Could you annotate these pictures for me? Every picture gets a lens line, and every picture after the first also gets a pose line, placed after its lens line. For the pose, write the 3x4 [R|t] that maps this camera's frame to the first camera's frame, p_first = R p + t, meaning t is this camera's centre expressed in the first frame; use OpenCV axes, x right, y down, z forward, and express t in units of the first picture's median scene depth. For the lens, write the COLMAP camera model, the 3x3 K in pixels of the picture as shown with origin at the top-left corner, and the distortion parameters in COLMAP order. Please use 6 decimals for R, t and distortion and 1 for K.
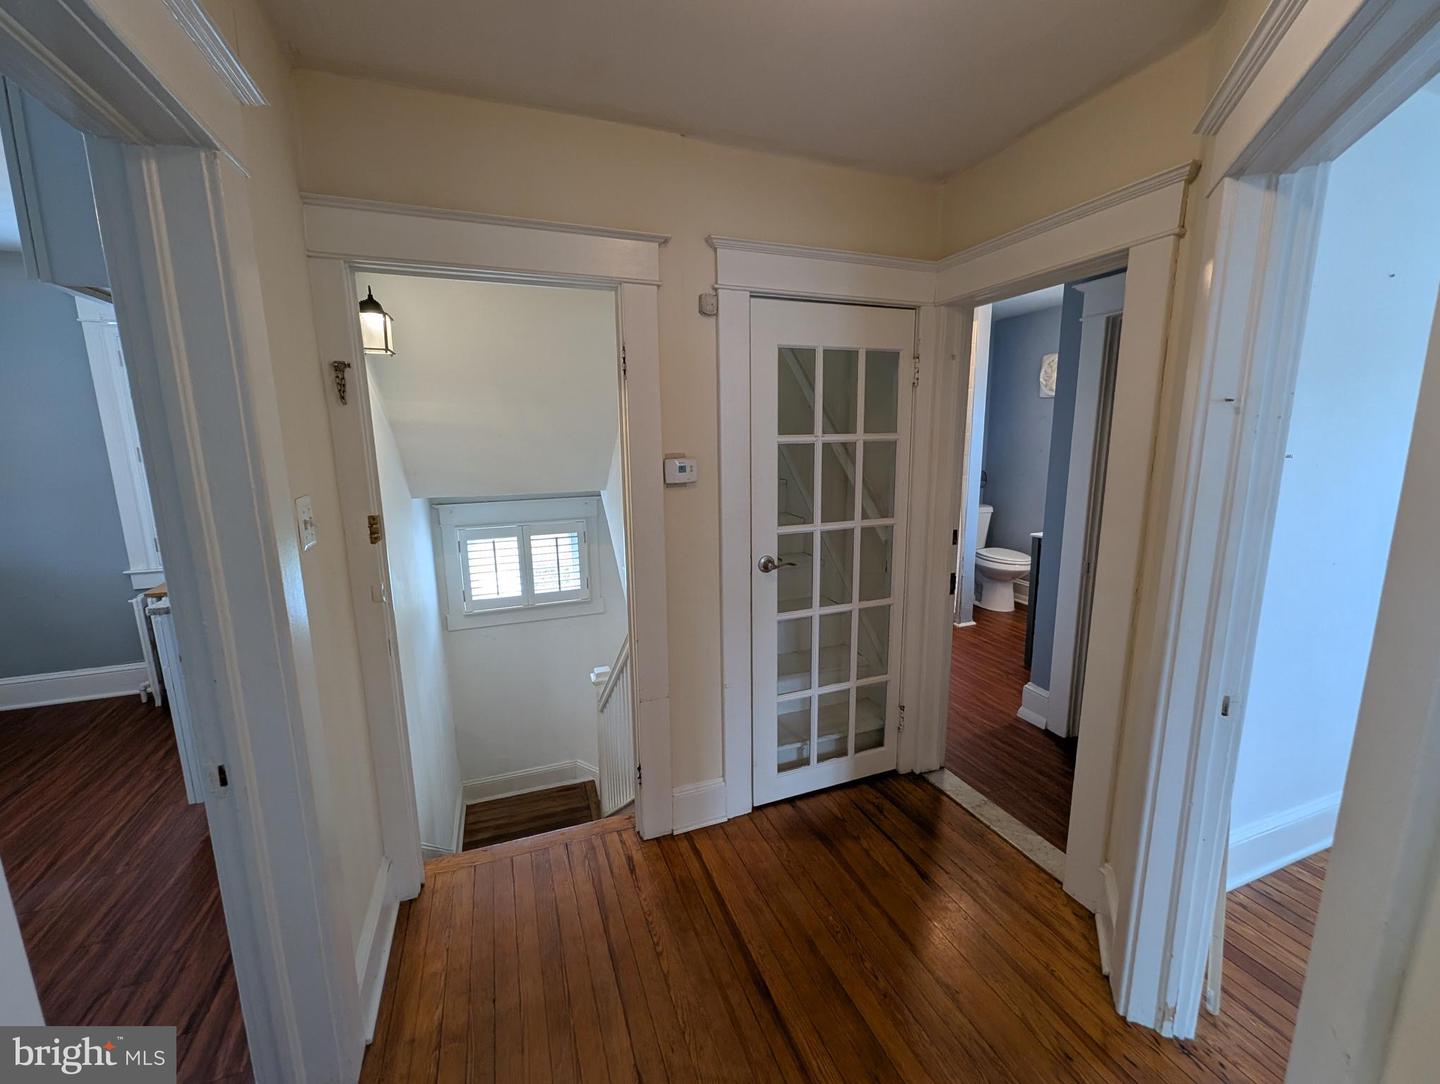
lens RADIAL K [[591.1, 0, 711.8], [0, 591.1, 541.3], [0, 0, 1]] dist [0.000634, -0.000718]
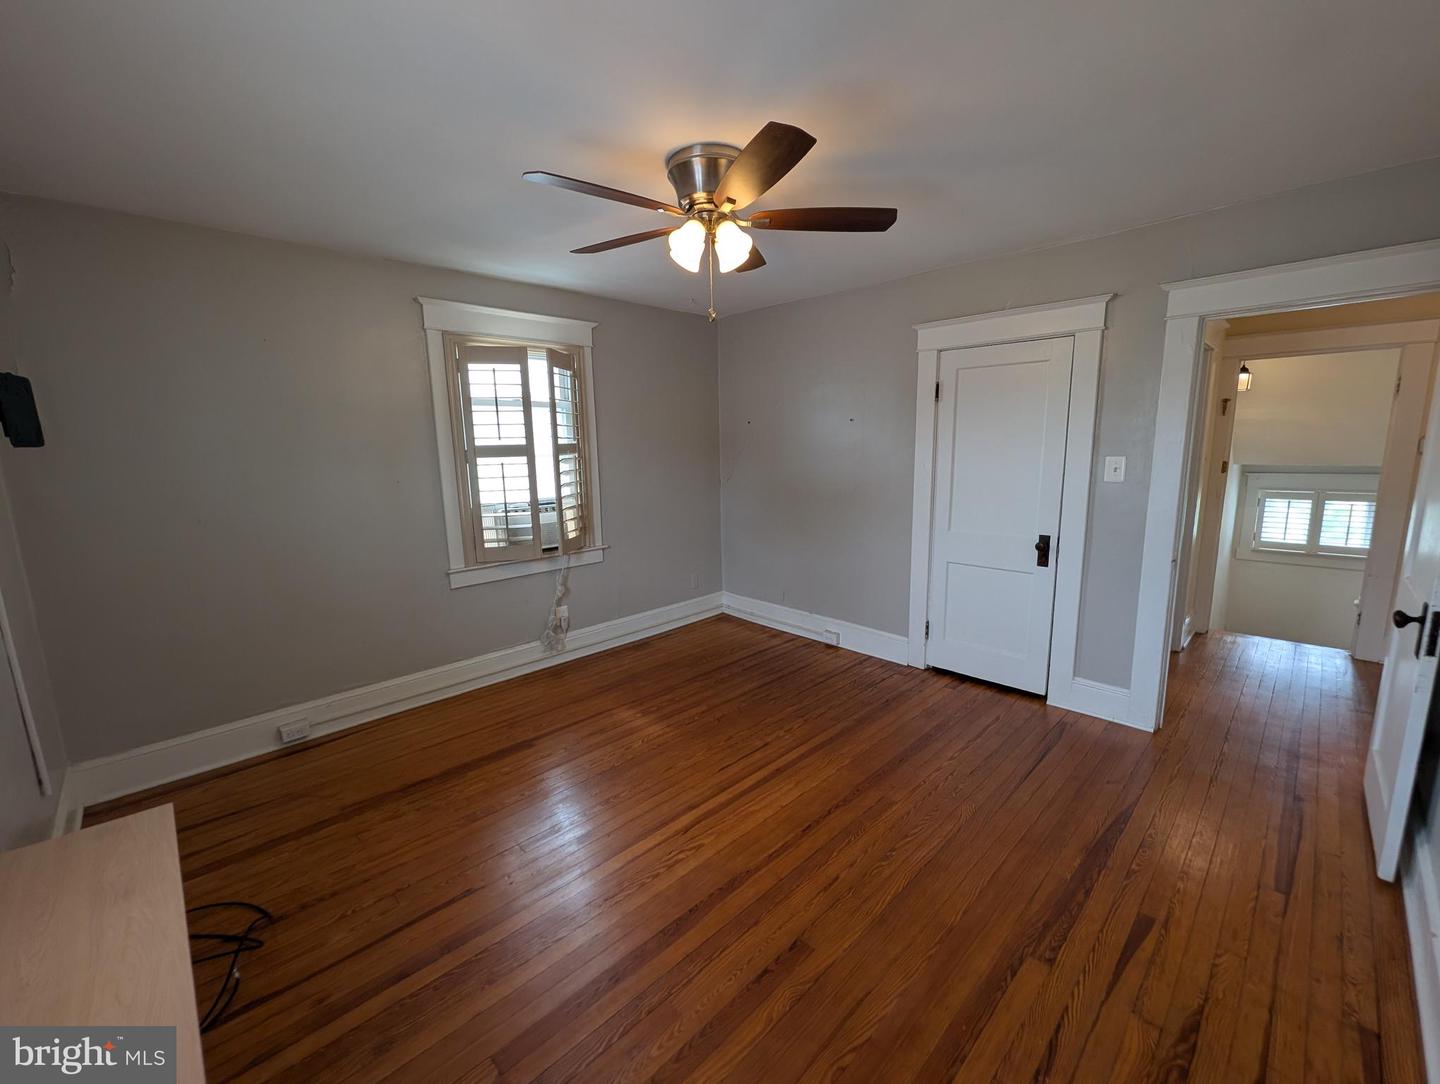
lens RADIAL K [[591.1, 0, 724.1], [0, 591.1, 548.1], [0, 0, 1]] dist [0.000634, -0.000718]
pose [[0.420665, 0.164101, -0.892251, 0.330366], [-0.141005, 0.983379, 0.114382, 0.135244], [0.896191, 0.077695, 0.436813, -0.791894]]
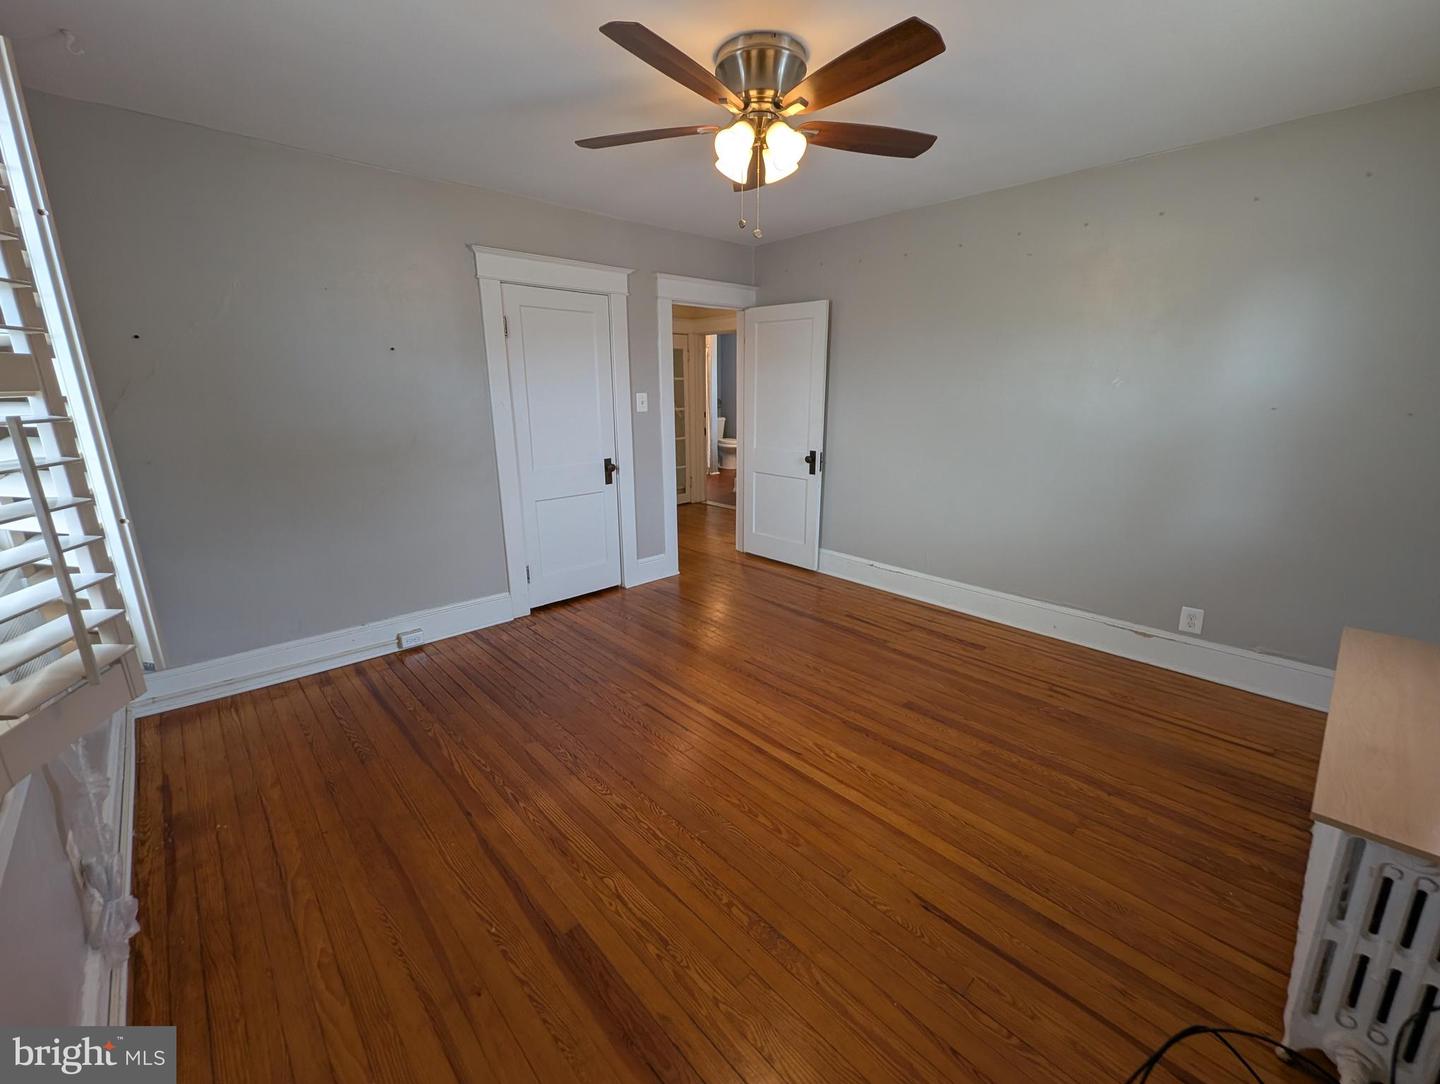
lens RADIAL K [[591.1, 0, 719.0], [0, 591.1, 546.3], [0, 0, 1]] dist [0.000634, -0.000718]
pose [[0.920502, -0.096201, 0.378710, -0.411966], [0.060332, 0.992588, 0.105494, 0.200160], [-0.386052, -0.074259, 0.919483, -1.047554]]
